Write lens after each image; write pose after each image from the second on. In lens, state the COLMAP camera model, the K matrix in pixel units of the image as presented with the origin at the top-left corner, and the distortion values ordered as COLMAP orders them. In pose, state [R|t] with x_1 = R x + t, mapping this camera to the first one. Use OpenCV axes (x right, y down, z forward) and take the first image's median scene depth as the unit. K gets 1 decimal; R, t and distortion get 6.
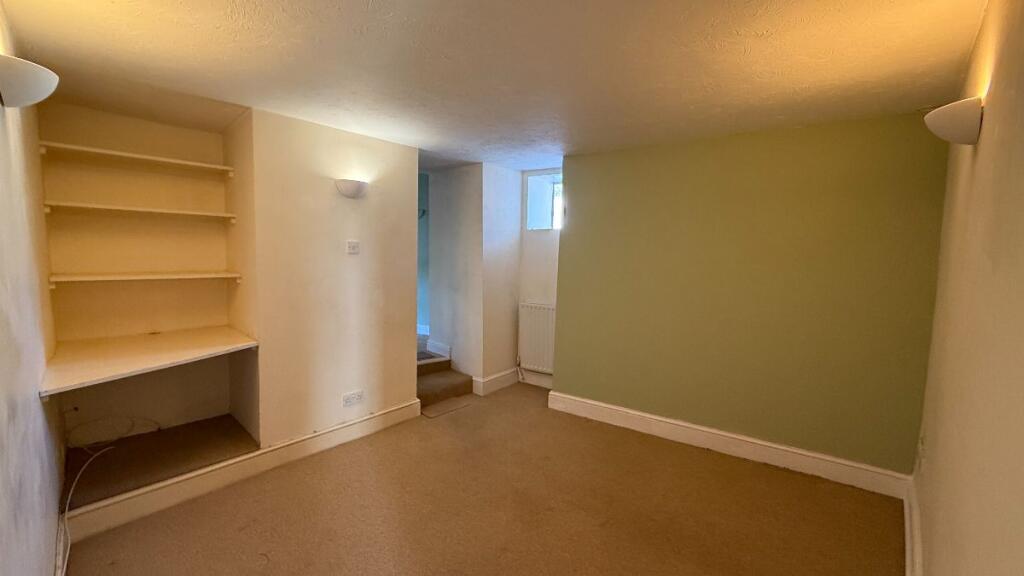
lens RADIAL K [[404.5, 0, 511.8], [0, 404.5, 287.0], [0, 0, 1]] dist [-0.002436, -0.000743]
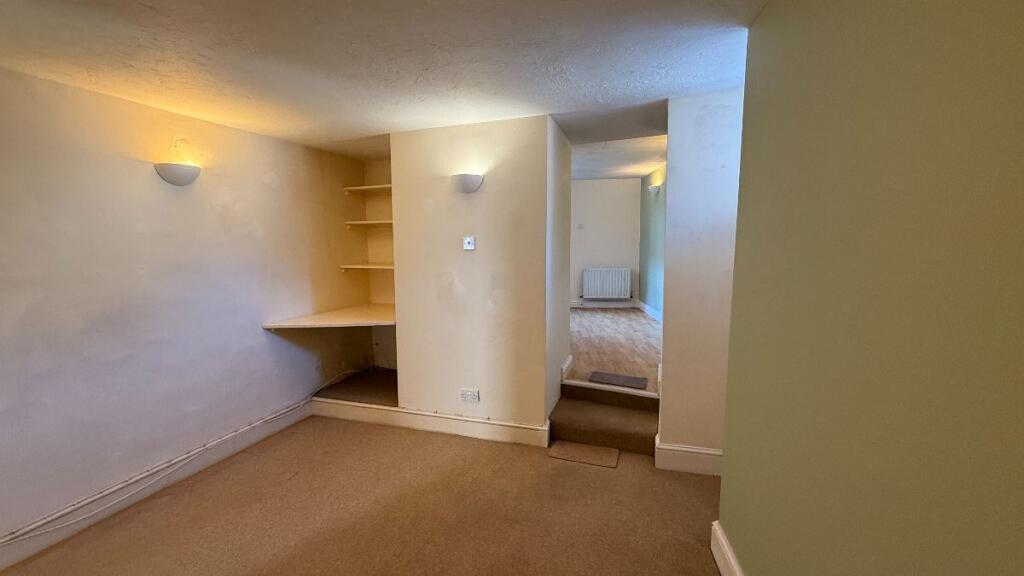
lens RADIAL K [[404.5, 0, 505.9], [0, 404.5, 285.7], [0, 0, 1]] dist [-0.002436, -0.000743]
pose [[0.380045, 0.066393, -0.922582, 0.575711], [-0.063277, 0.996950, 0.045679, -0.046282], [0.922801, 0.041018, 0.383087, 0.738962]]
